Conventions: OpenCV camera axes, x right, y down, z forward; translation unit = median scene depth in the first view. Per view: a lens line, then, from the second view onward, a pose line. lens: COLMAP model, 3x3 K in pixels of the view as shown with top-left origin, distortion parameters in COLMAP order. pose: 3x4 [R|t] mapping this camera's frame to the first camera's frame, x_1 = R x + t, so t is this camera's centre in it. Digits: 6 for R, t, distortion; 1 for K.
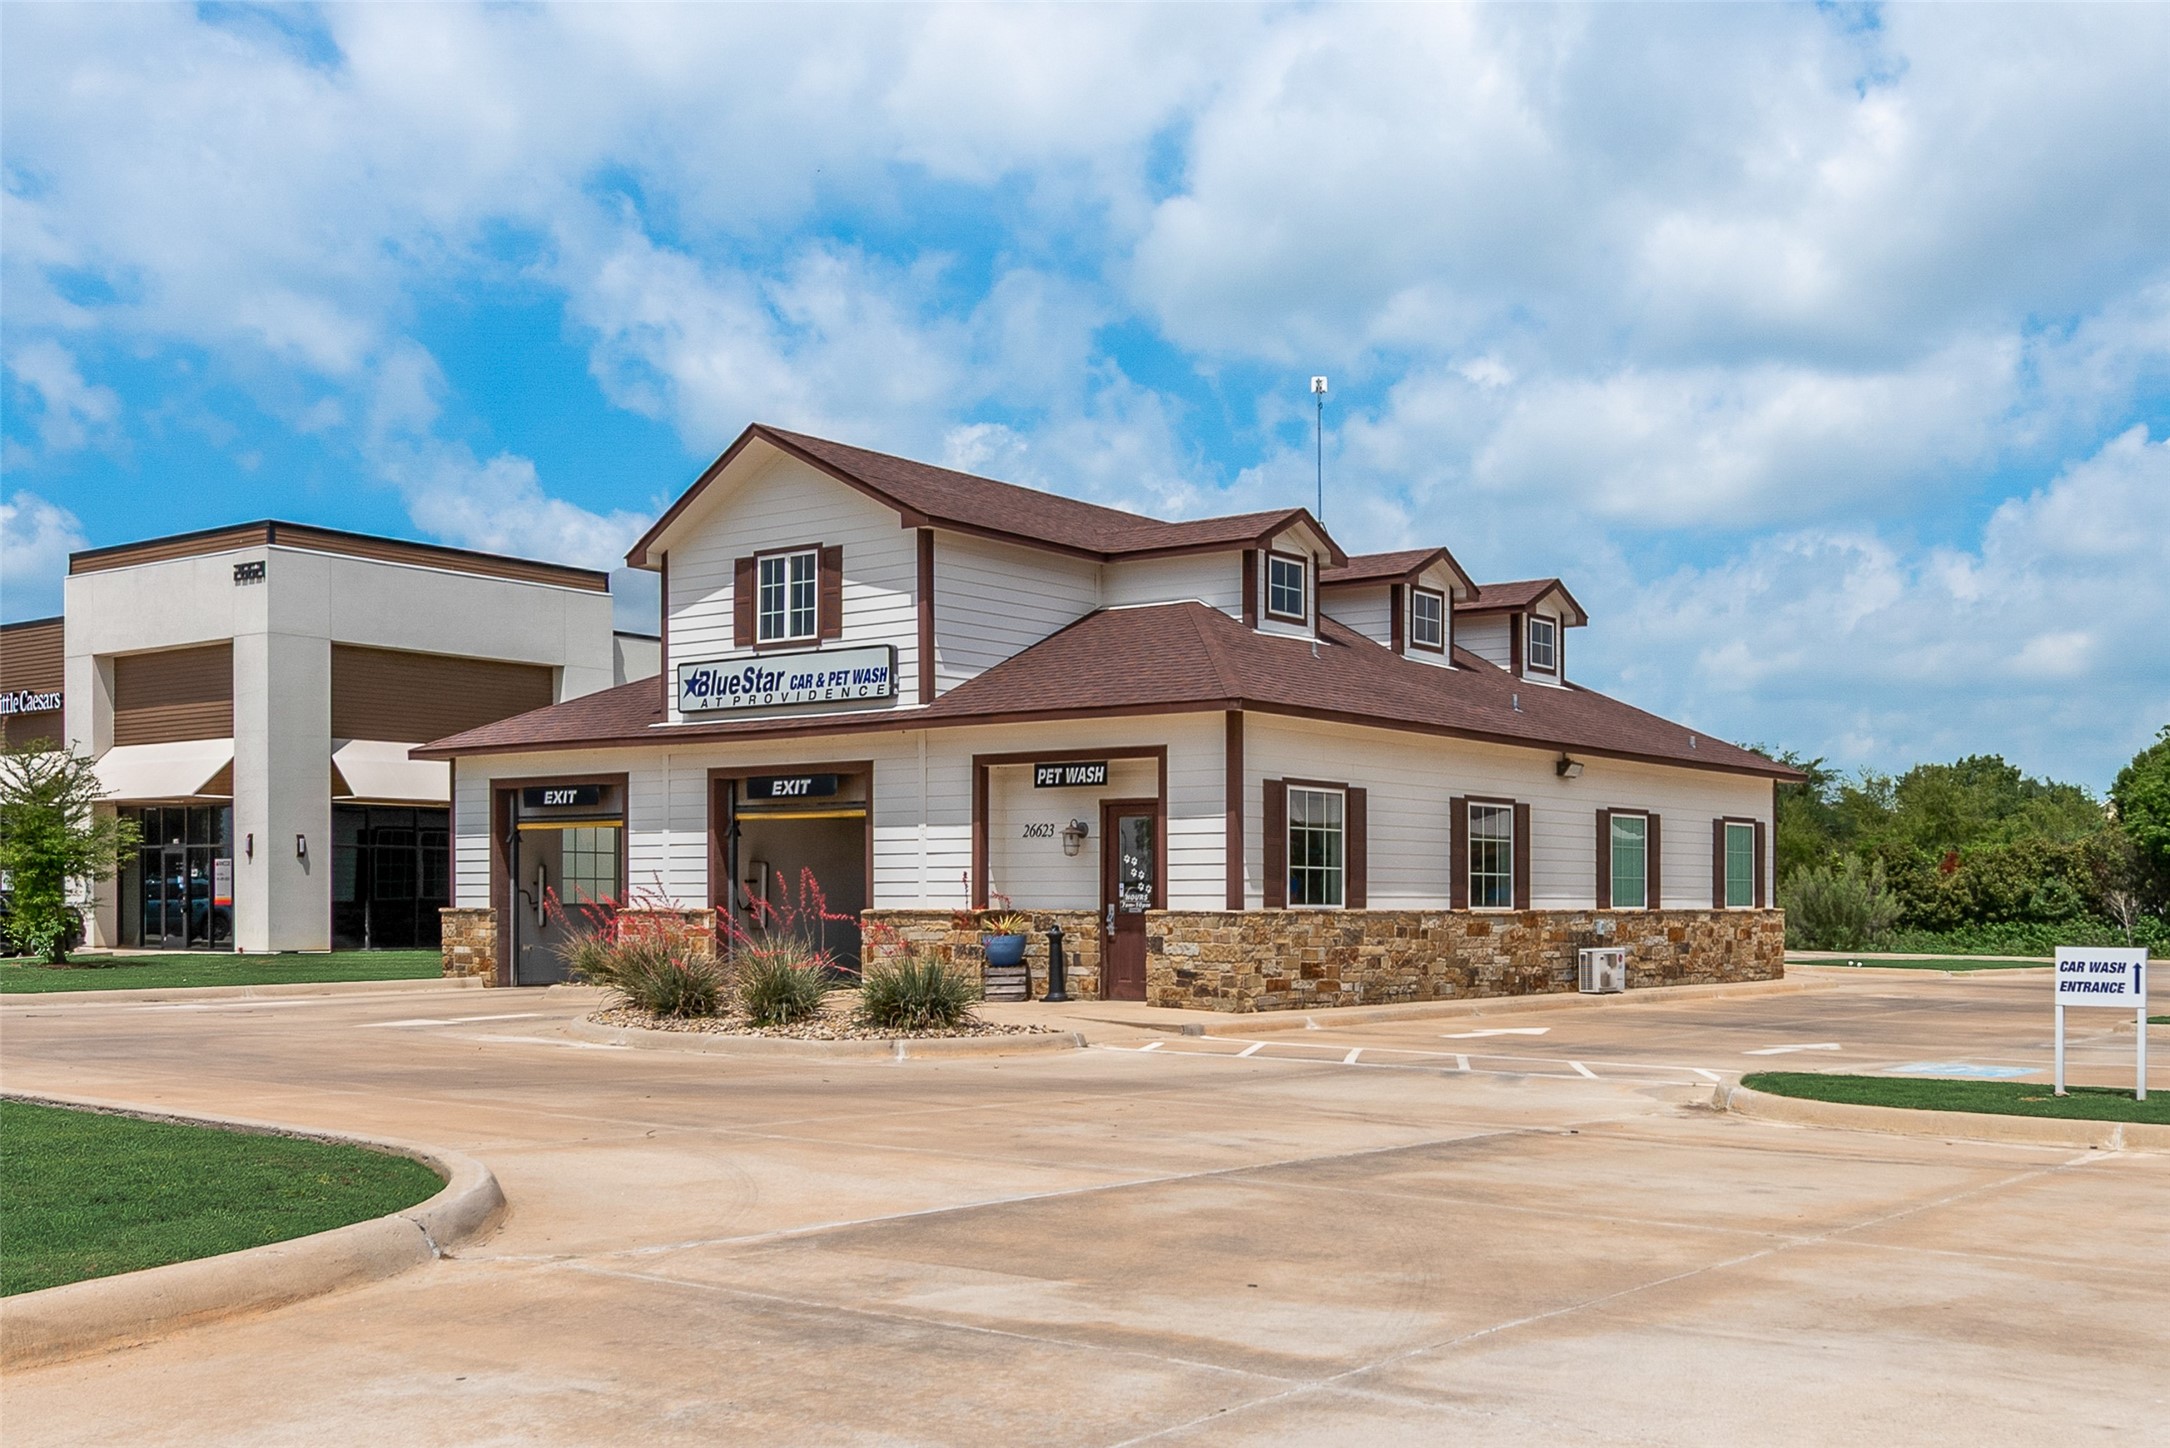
lens RADIAL K [[2188.0, 0, 1530.2], [0, 2188.0, 880.6], [0, 0, 1]] dist [-0.009334, 0.002568]
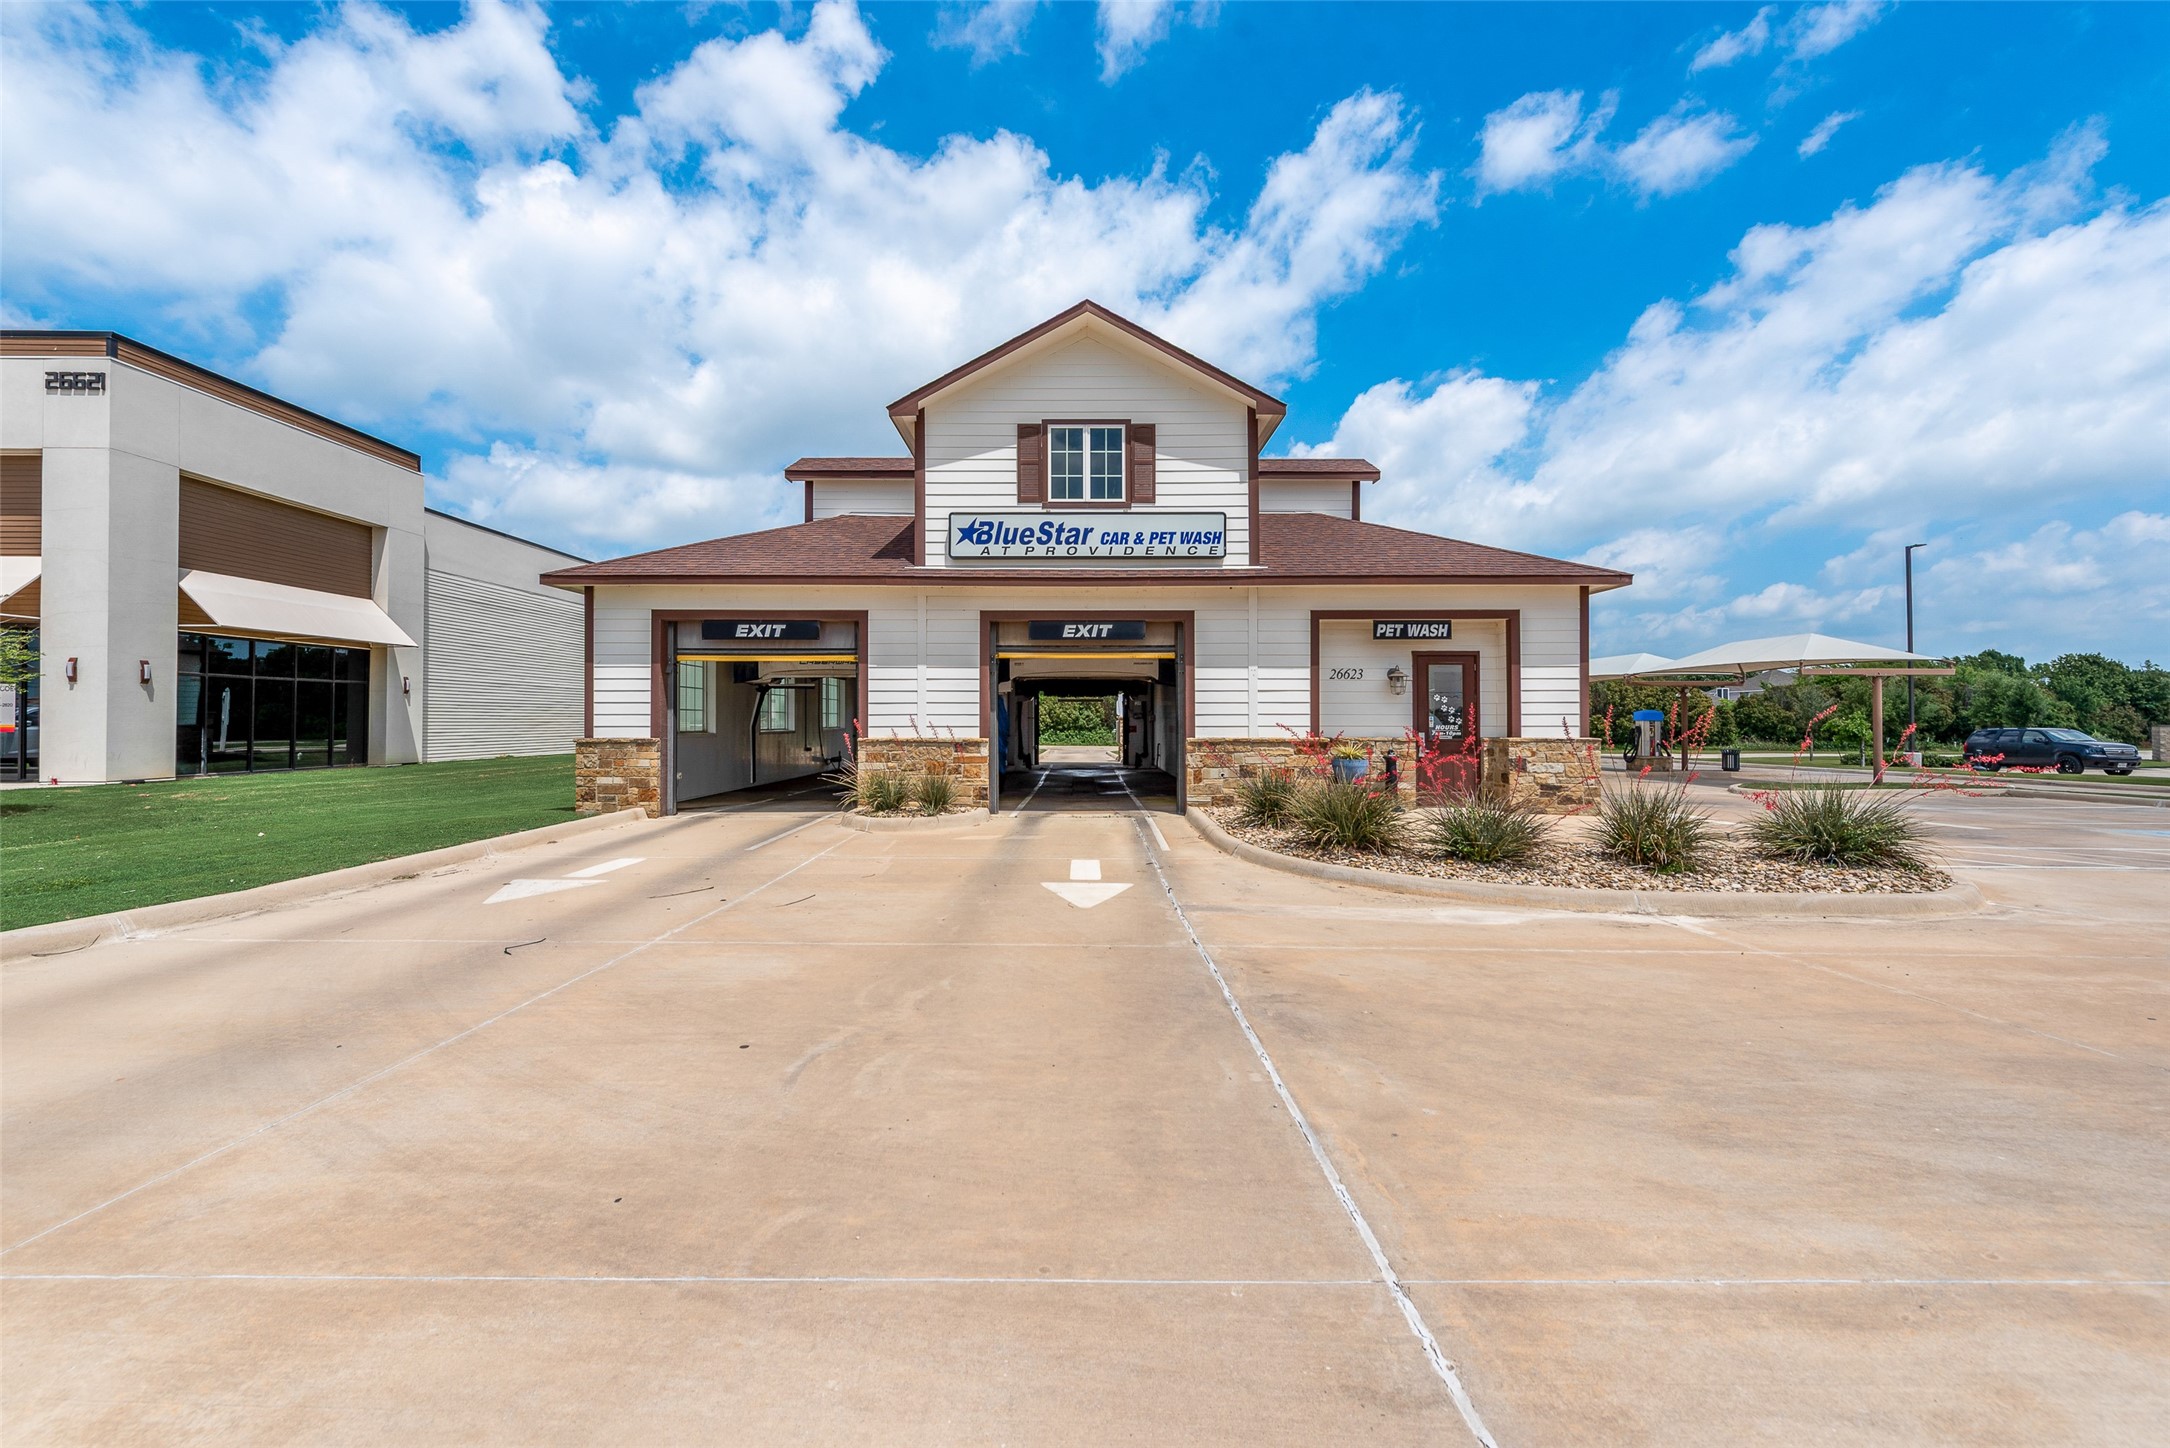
lens RADIAL K [[875.5, 0, 1085.1], [0, 875.5, 704.4], [0, 0, 1]] dist [0.007644, -0.000287]
pose [[0.847656, 0.007972, 0.530486, -0.579652], [-0.004932, 0.999962, -0.007146, -0.001101], [-0.530523, 0.003441, 0.847663, 0.612913]]
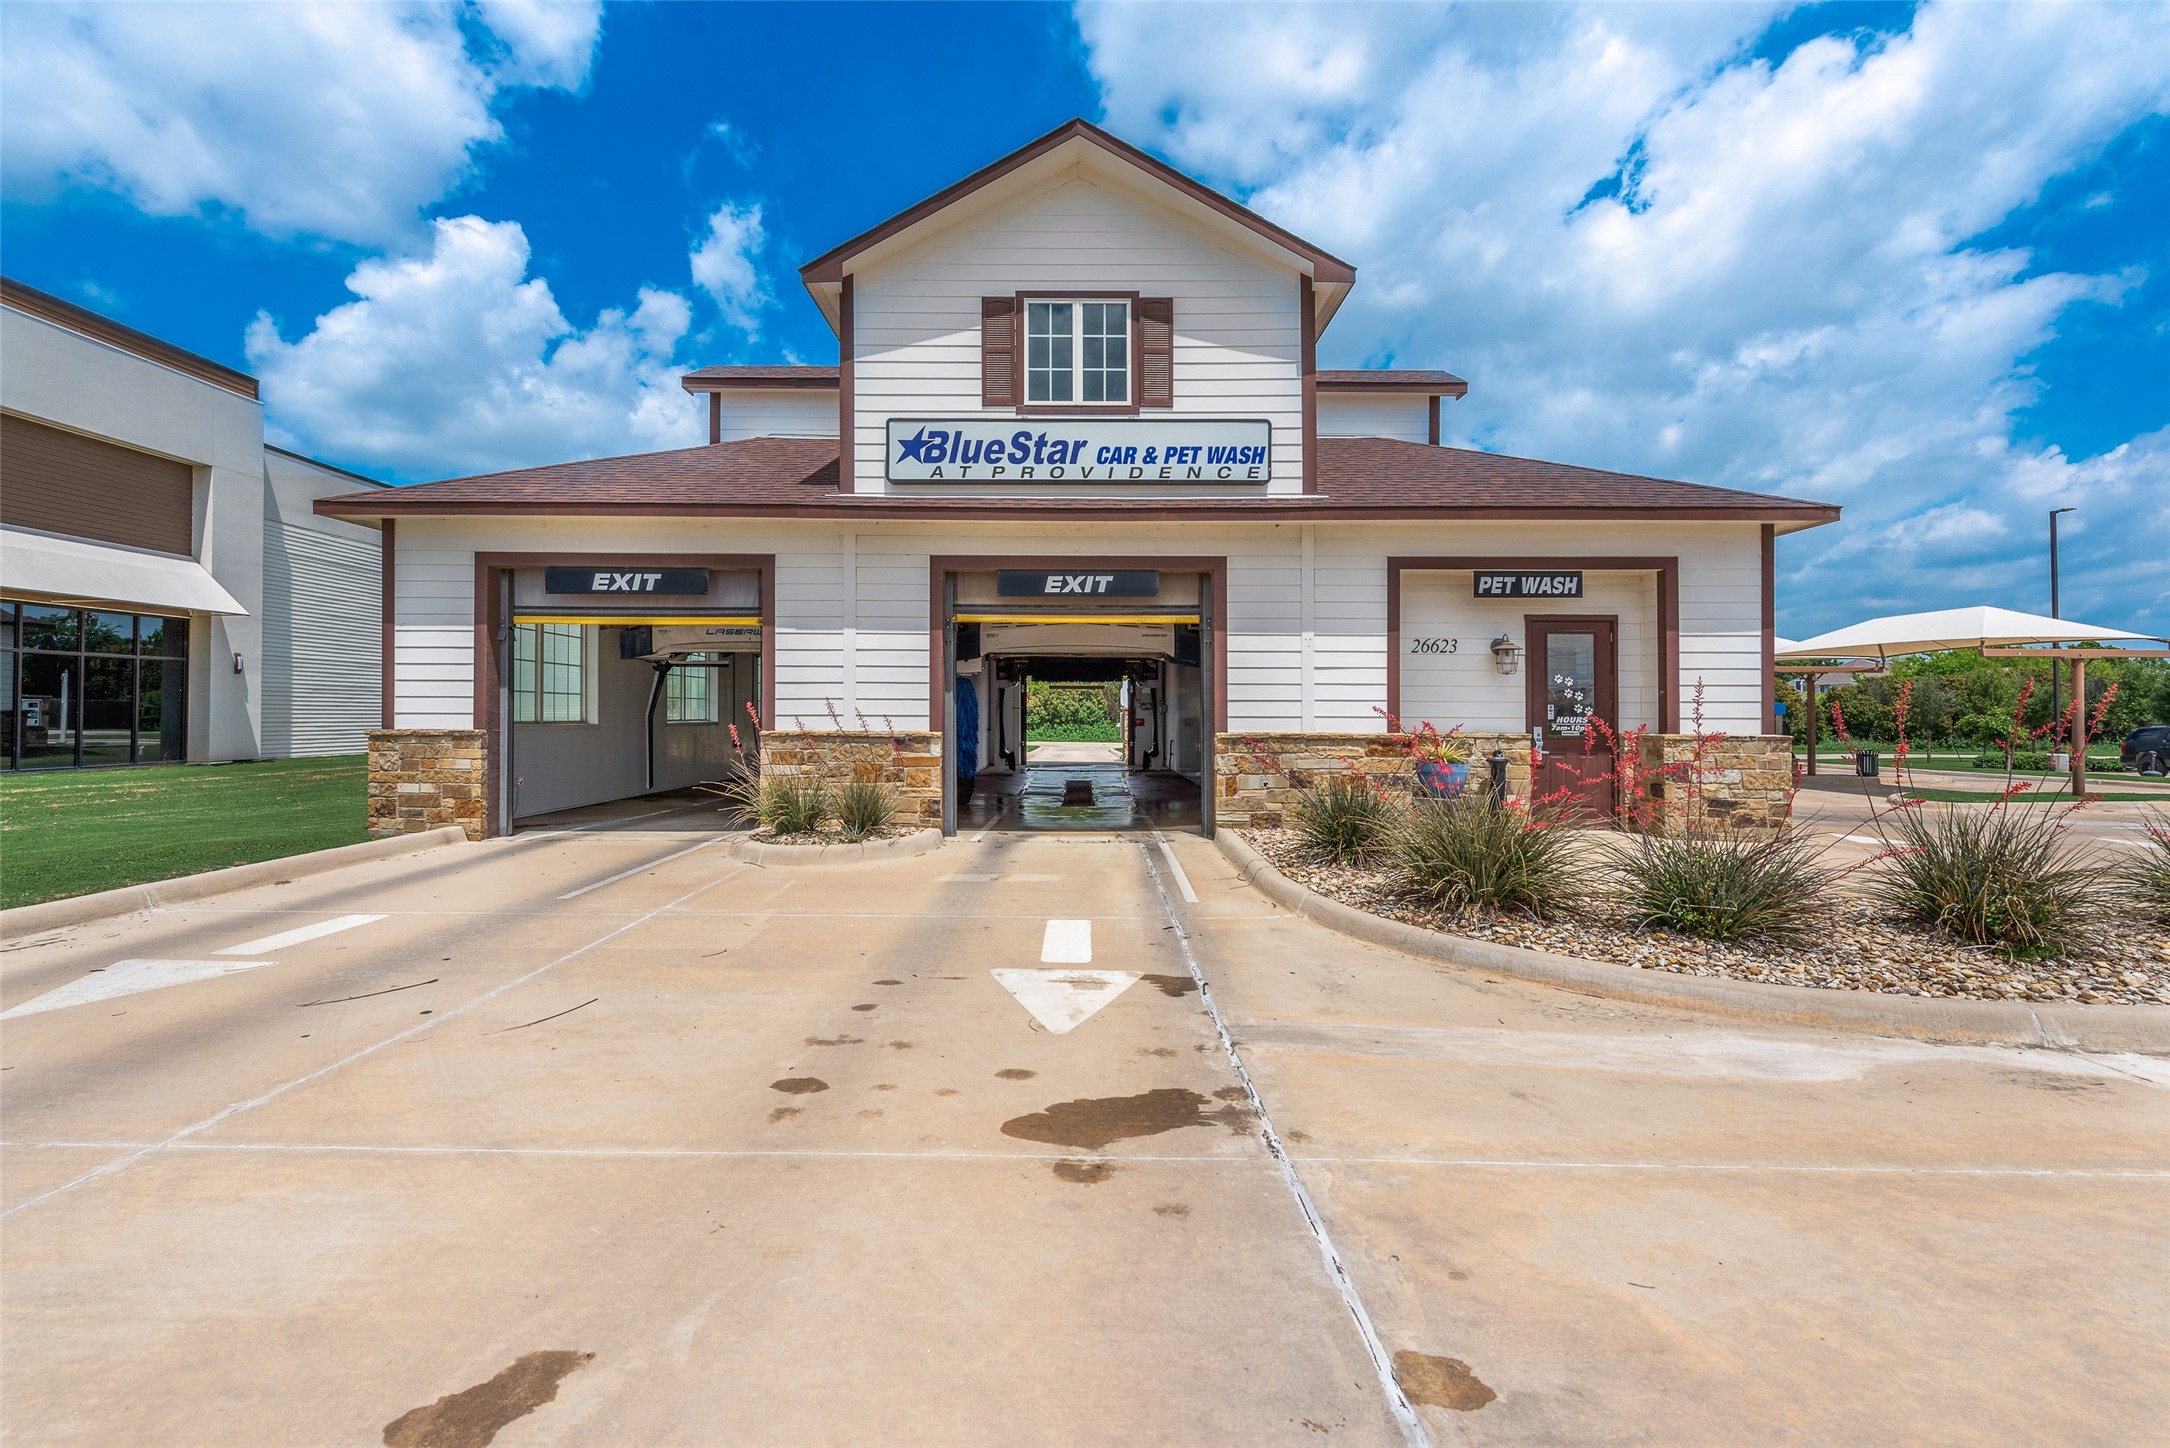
lens RADIAL K [[953.5, 0, 1080.3], [0, 953.5, 694.7], [0, 0, 1]] dist [0.003251, -0.000032]
pose [[0.850789, 0.012220, 0.525365, -0.524518], [-0.008688, 0.999920, -0.009189, 0.002298], [-0.525435, 0.003253, 0.850827, 0.692904]]
